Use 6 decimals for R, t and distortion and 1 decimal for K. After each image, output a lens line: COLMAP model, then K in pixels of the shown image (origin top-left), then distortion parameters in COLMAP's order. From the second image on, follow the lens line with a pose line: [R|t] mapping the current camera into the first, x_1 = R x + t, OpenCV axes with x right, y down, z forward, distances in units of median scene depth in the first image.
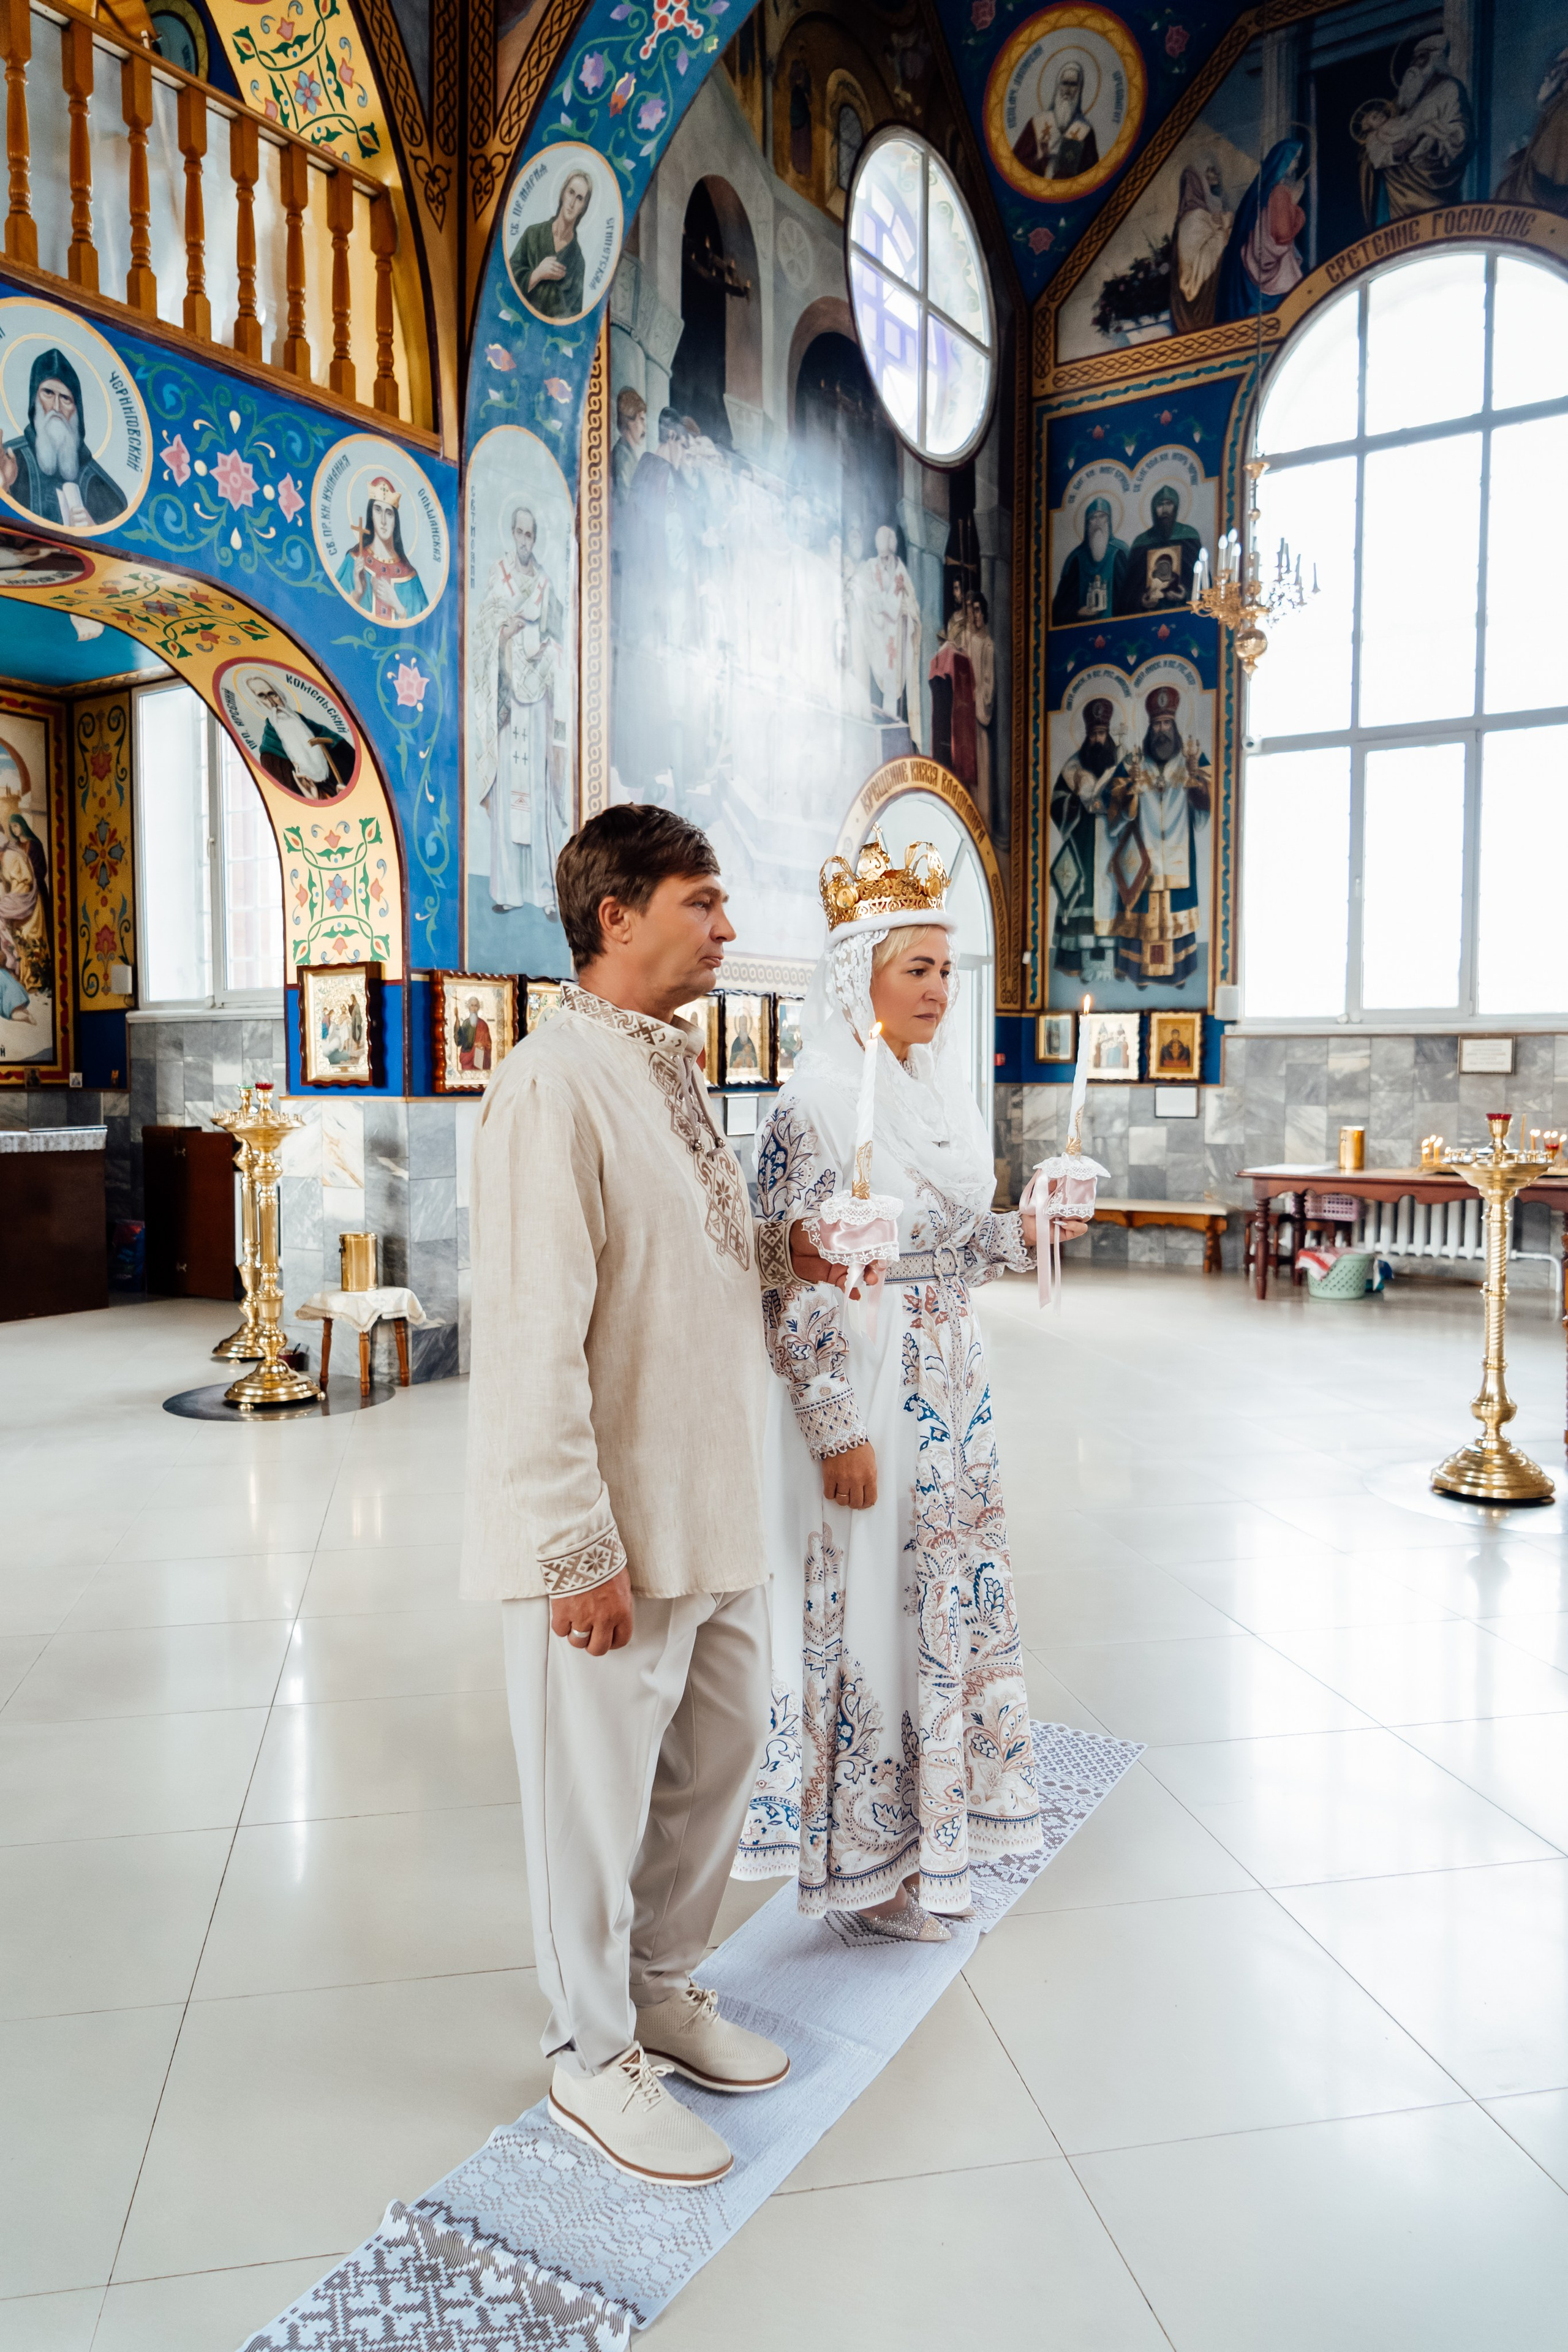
lens RADIAL K [[1667.4, 0, 808.6], [0, 1667.4, 1174.9], [0, 0, 1]] dist [0.002535, 0.006010]
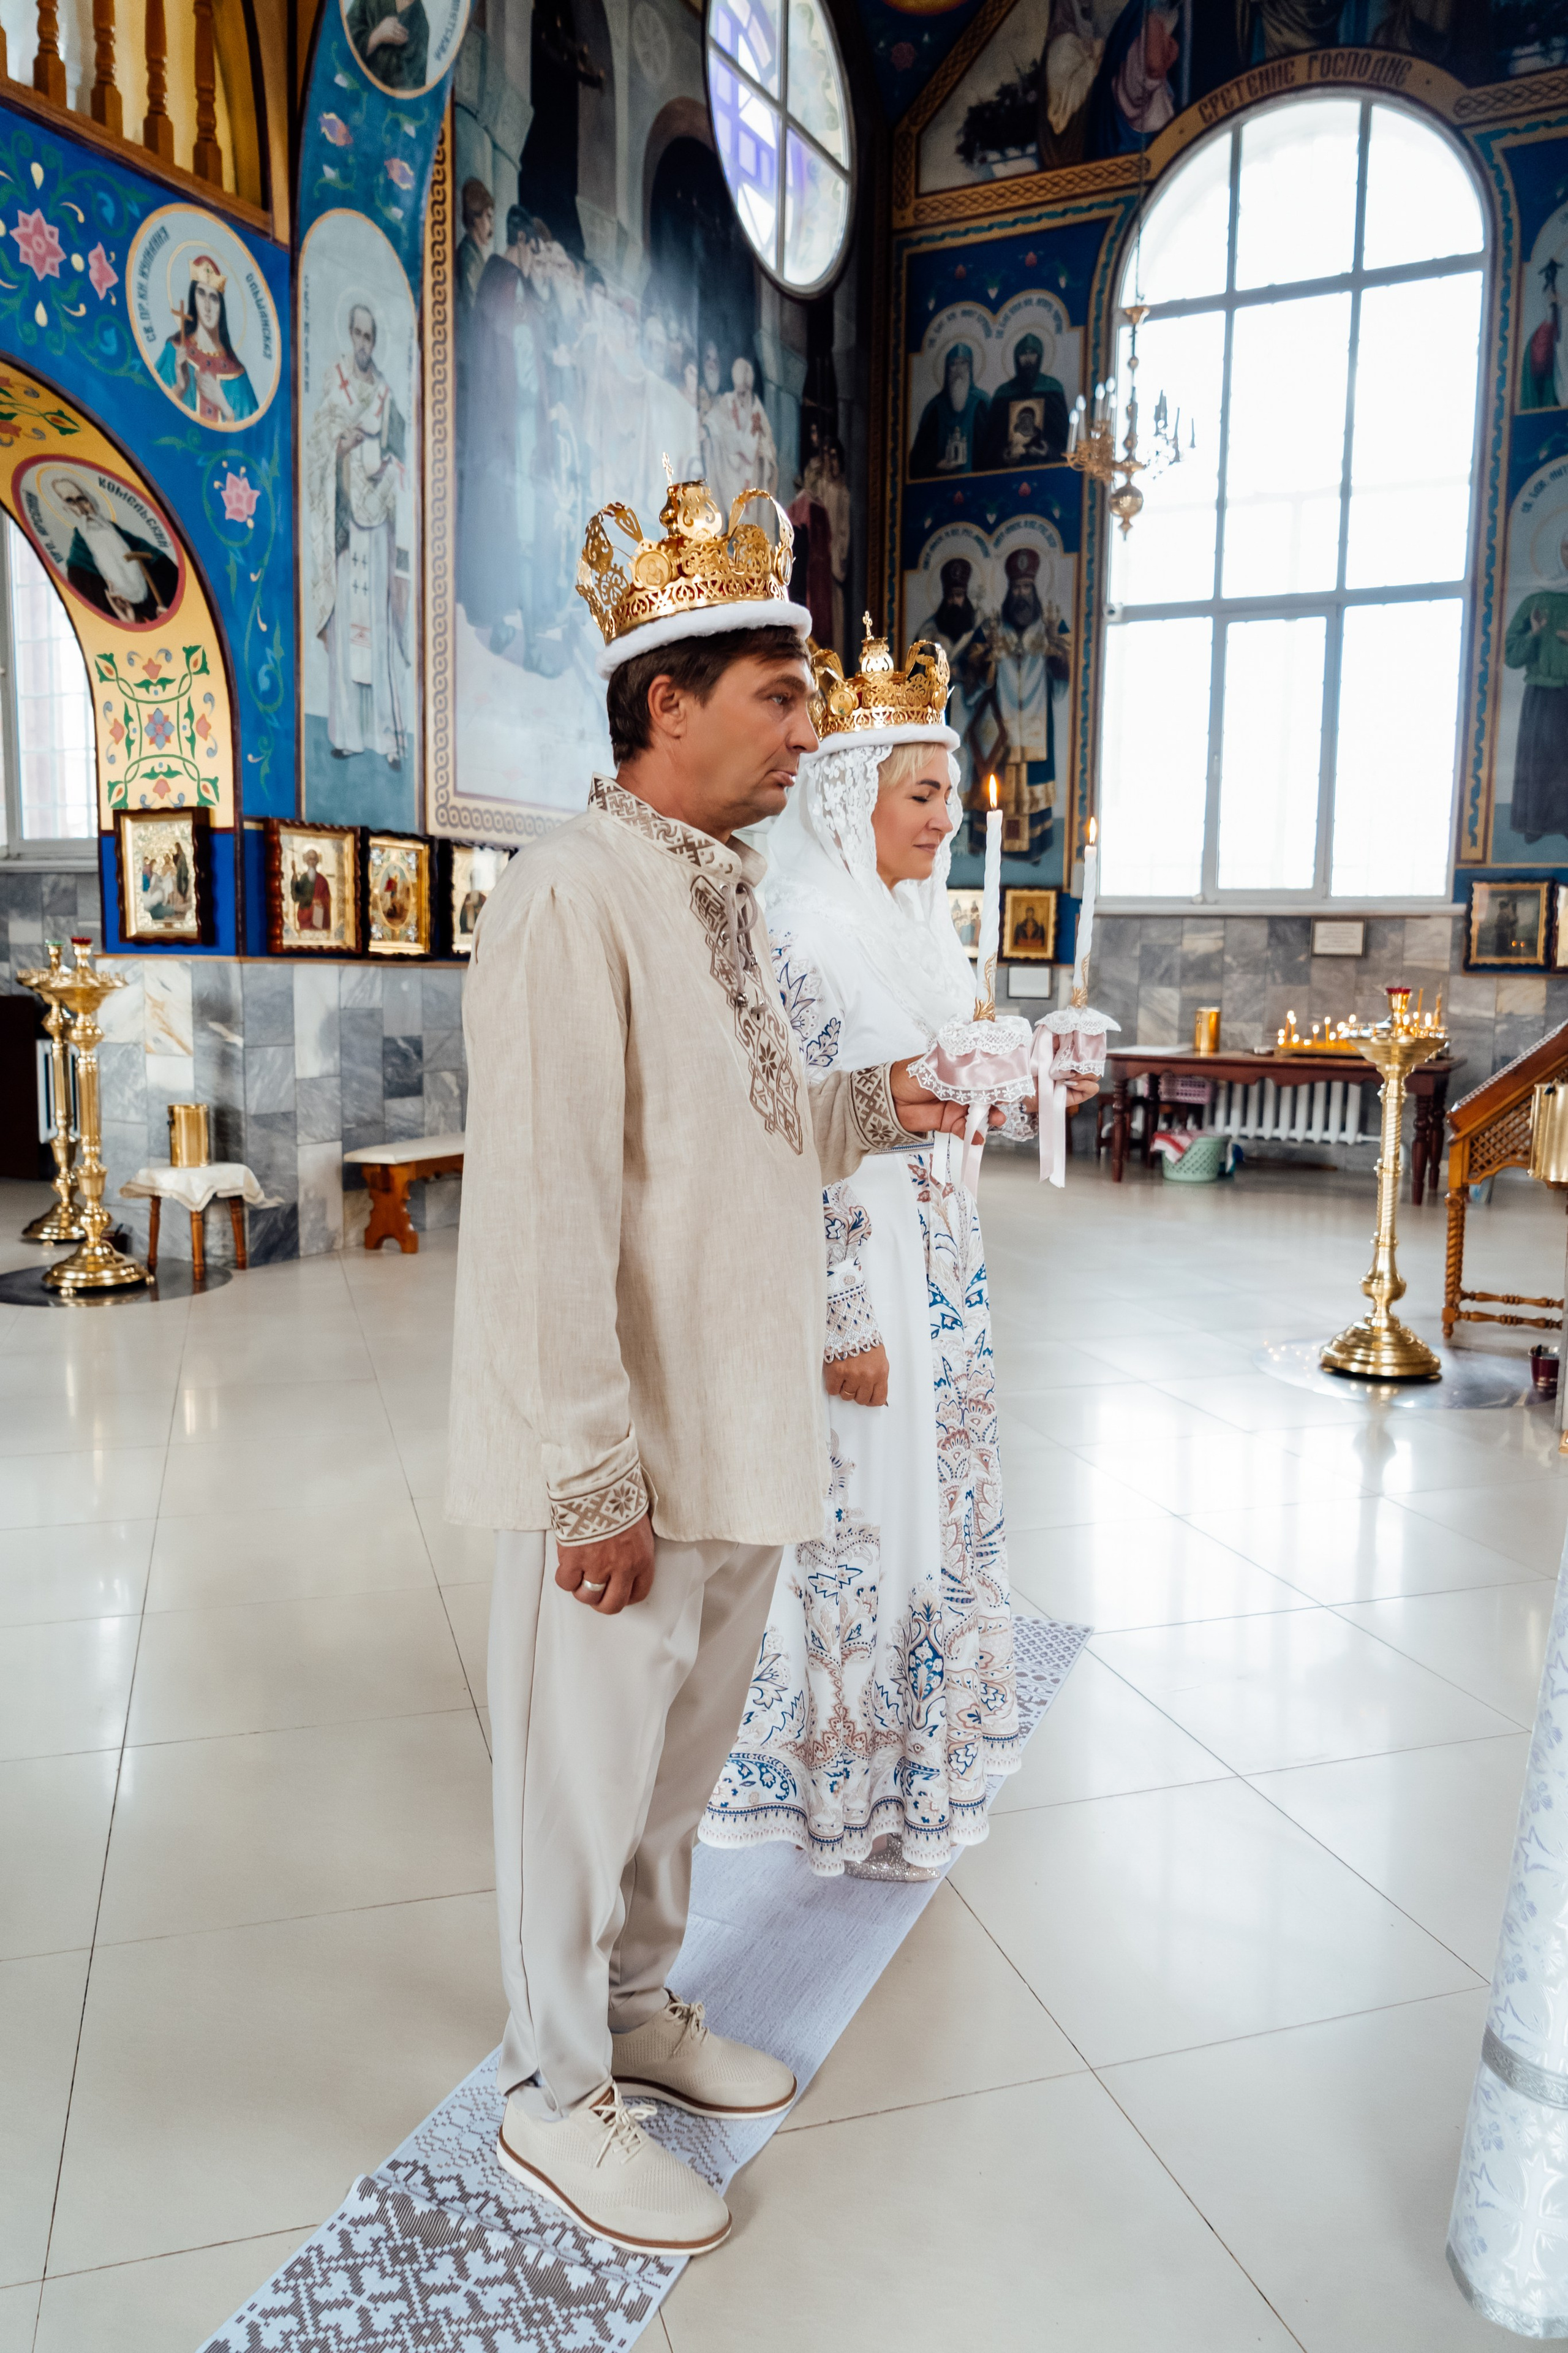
lens RADIAL K [[1690.2, 0, 798.3], [0, 1690.2, 1171.2], [0, 0, 1]] dist [0.004567, 0.004633]
pose [[0.994273, 0.004138, 0.106794, -0.031499], [-0.011207, 0.997778, 0.065678, 0.006061], [-0.106285, -0.066498, 0.992110, 0.031496]]
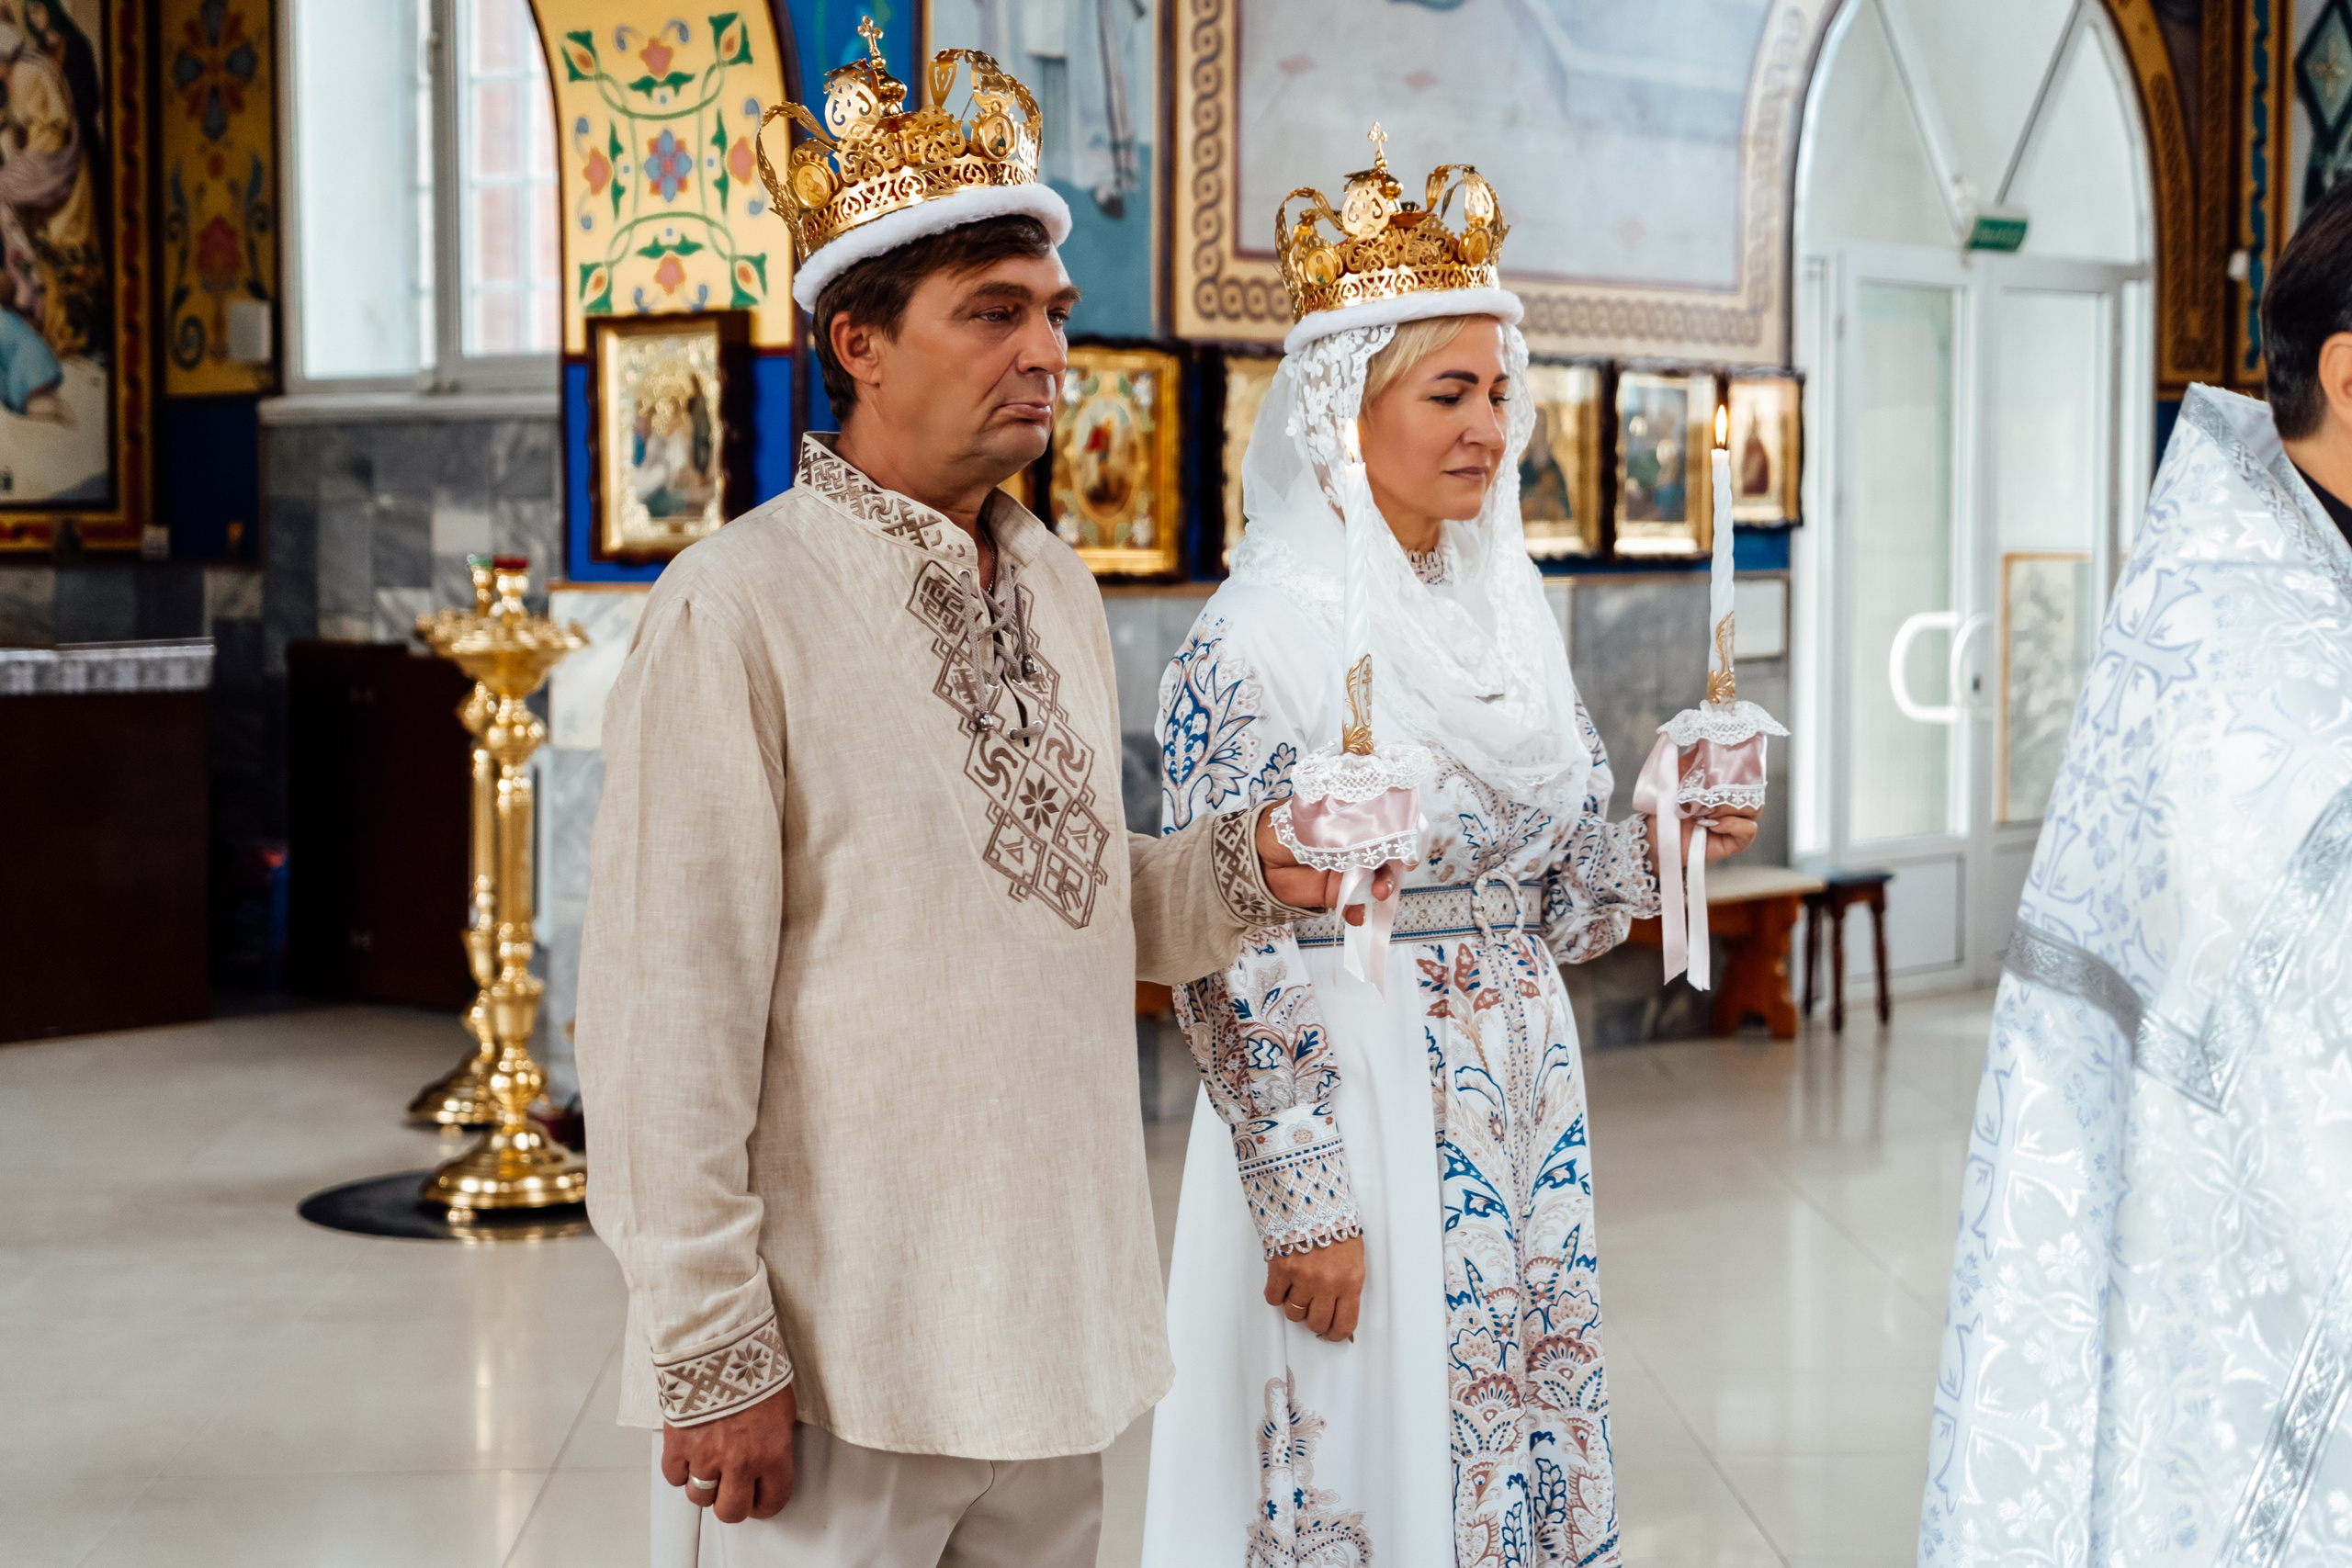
lens RADIAL K [[4065.8, 0, 1348.8], [0, 4065.8, 705.9], [0, 0, 1]] dist [0.053724, 0.155041]
pose [[0.990815, 0.008110, -0.134981, 0.072051], [-0.009818, 0.999880, -0.011995, 0.000325], [0.134868, 0.013210, 0.990776, -0.139784]]
